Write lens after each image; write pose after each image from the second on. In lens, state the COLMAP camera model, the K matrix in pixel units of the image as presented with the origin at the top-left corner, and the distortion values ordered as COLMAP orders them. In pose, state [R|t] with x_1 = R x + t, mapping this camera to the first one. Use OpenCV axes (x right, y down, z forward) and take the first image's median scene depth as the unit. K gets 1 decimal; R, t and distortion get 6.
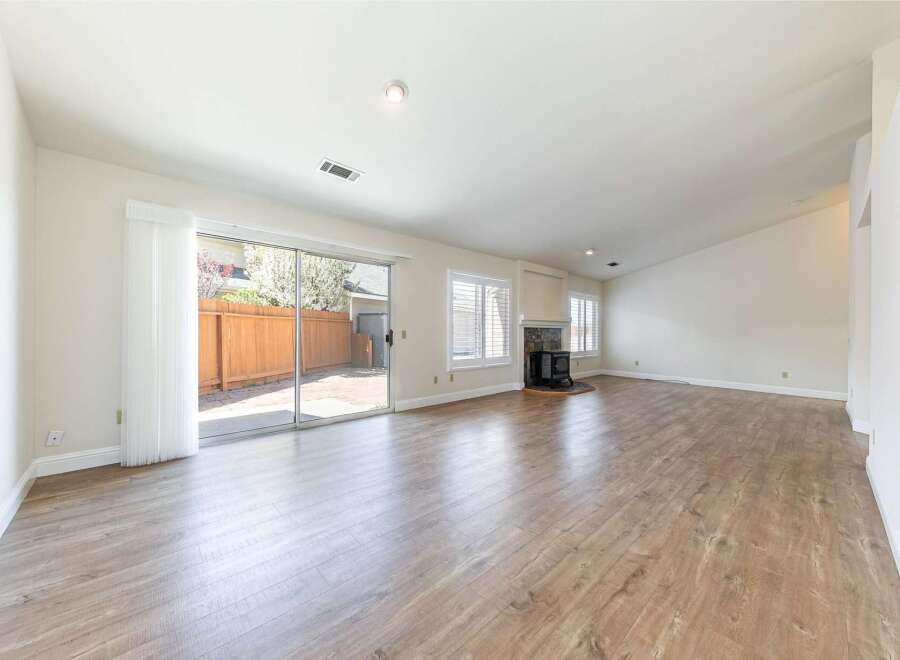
lens RADIAL K [[343.1, 0, 462.9], [0, 343.1, 333.5], [0, 0, 1]] dist [0.002351, -0.000722]
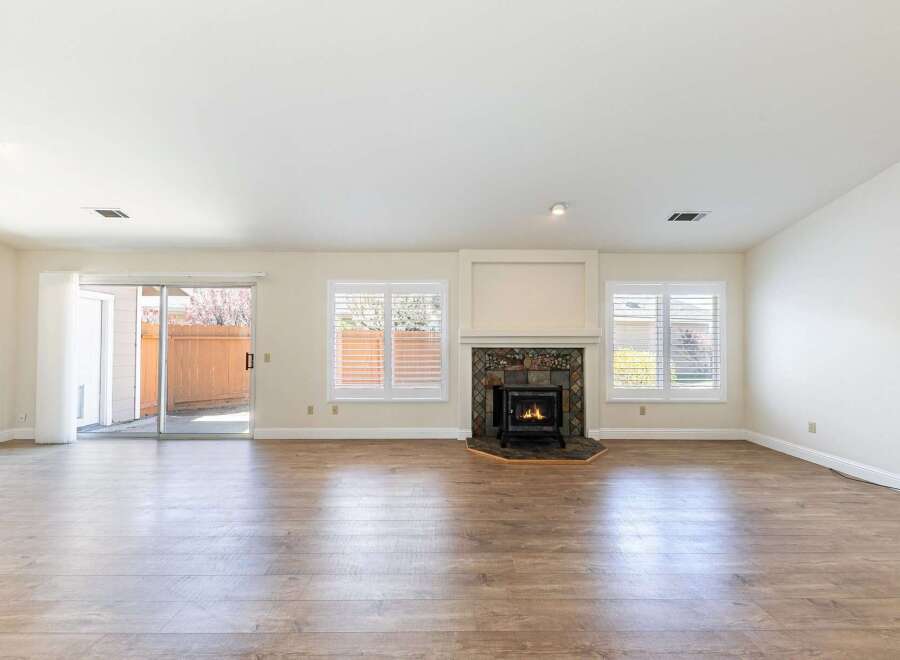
lens RADIAL K [[343.1, 0, 451.3], [0, 343.1, 335.6], [0, 0, 1]] dist [0.002351, -0.000722]
pose [[0.724427, -0.021117, -0.689028, 0.618141], [-0.000874, 0.999502, -0.031551, -0.020422], [0.689351, 0.023458, 0.724047, 0.490694]]
